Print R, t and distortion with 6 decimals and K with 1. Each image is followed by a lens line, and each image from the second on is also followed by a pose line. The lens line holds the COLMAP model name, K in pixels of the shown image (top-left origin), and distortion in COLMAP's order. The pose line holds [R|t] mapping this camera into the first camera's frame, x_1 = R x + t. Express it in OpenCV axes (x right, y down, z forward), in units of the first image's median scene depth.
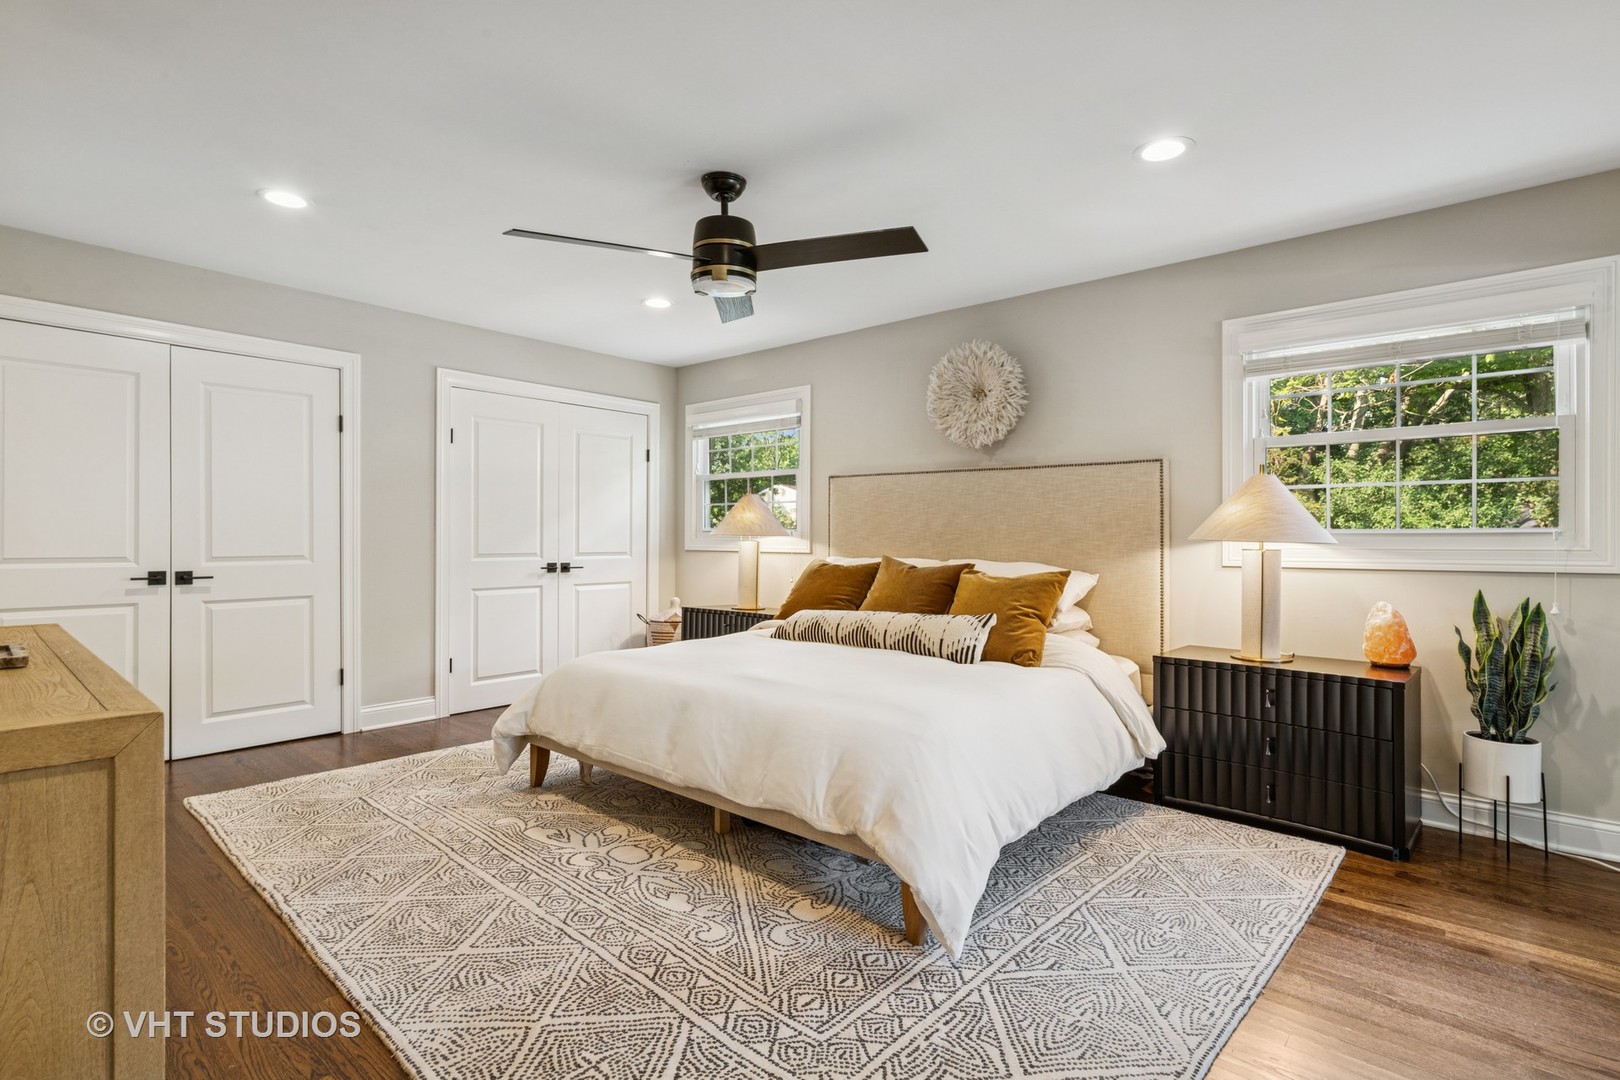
lens RADIAL K [[791.2, 0, 810.0], [0, 791.2, 540.0], [0, 0, 1]] dist [-0.001011, -0.000829]
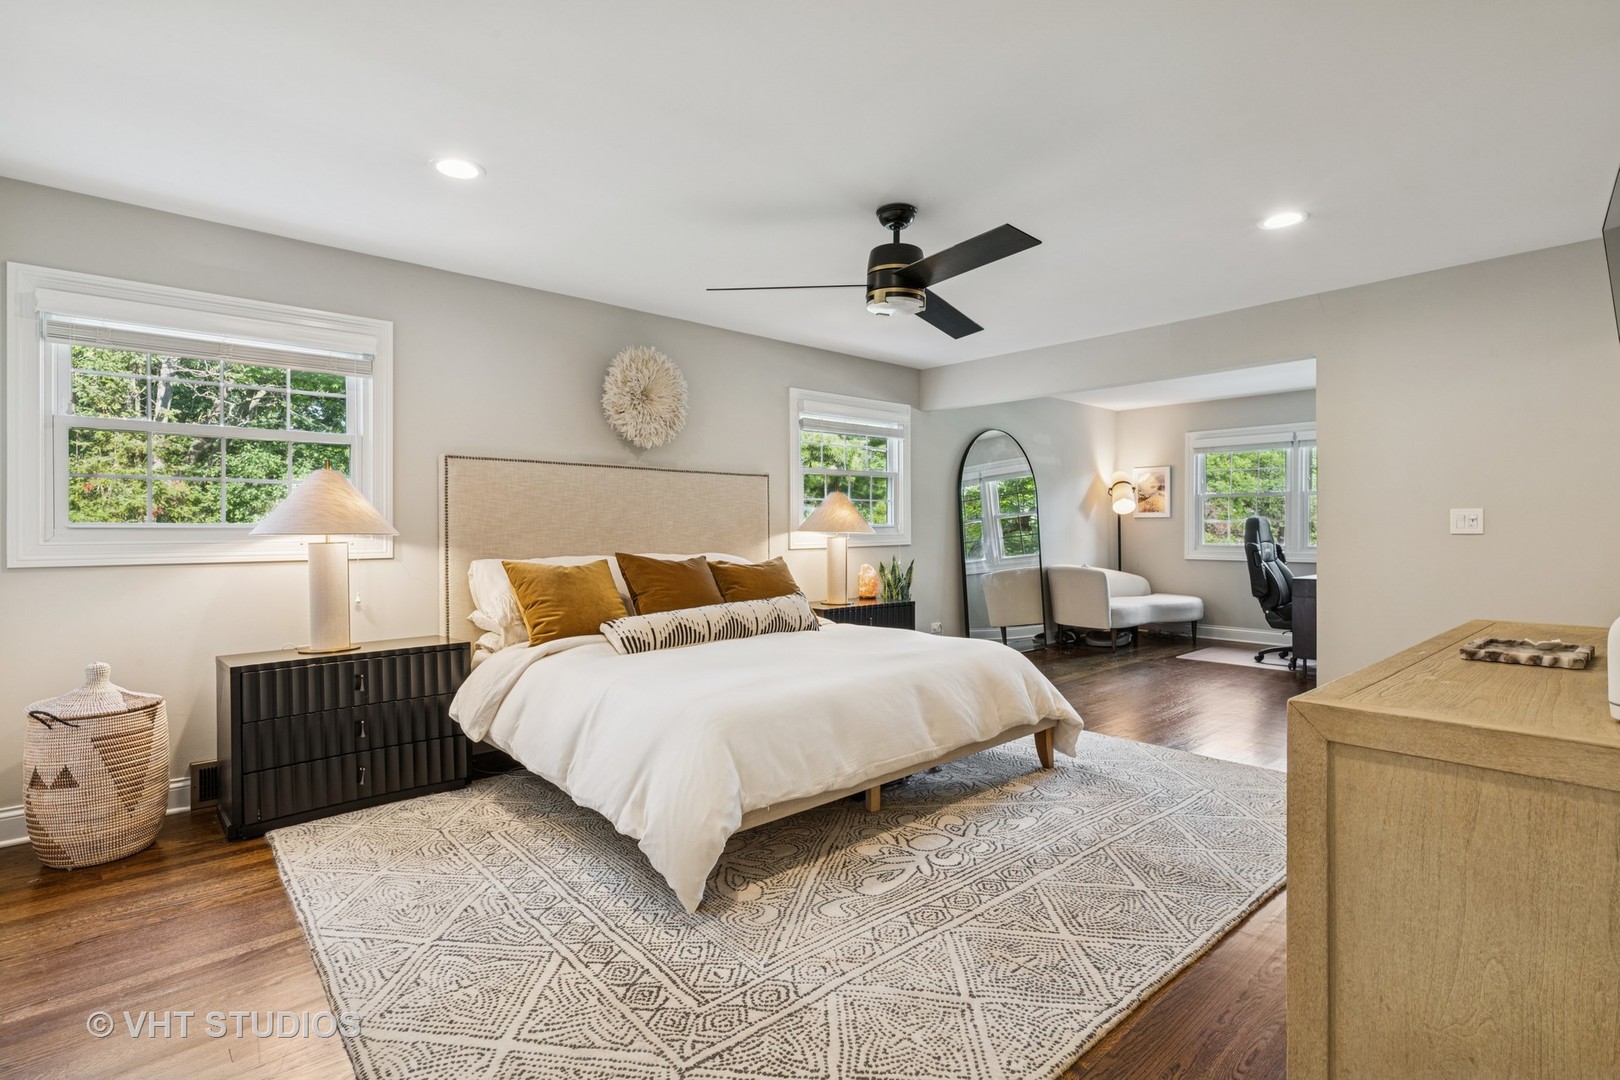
lens RADIAL K [[769.1, 0, 810.0], [0, 769.1, 540.0], [0, 0, 1]] dist [-0.030364, 0.000095]
pose [[0.114992, -0.020142, 0.993162, -1.089133], [0.008994, 0.999775, 0.019235, -0.015016], [-0.993326, 0.006720, 0.115147, 0.920101]]
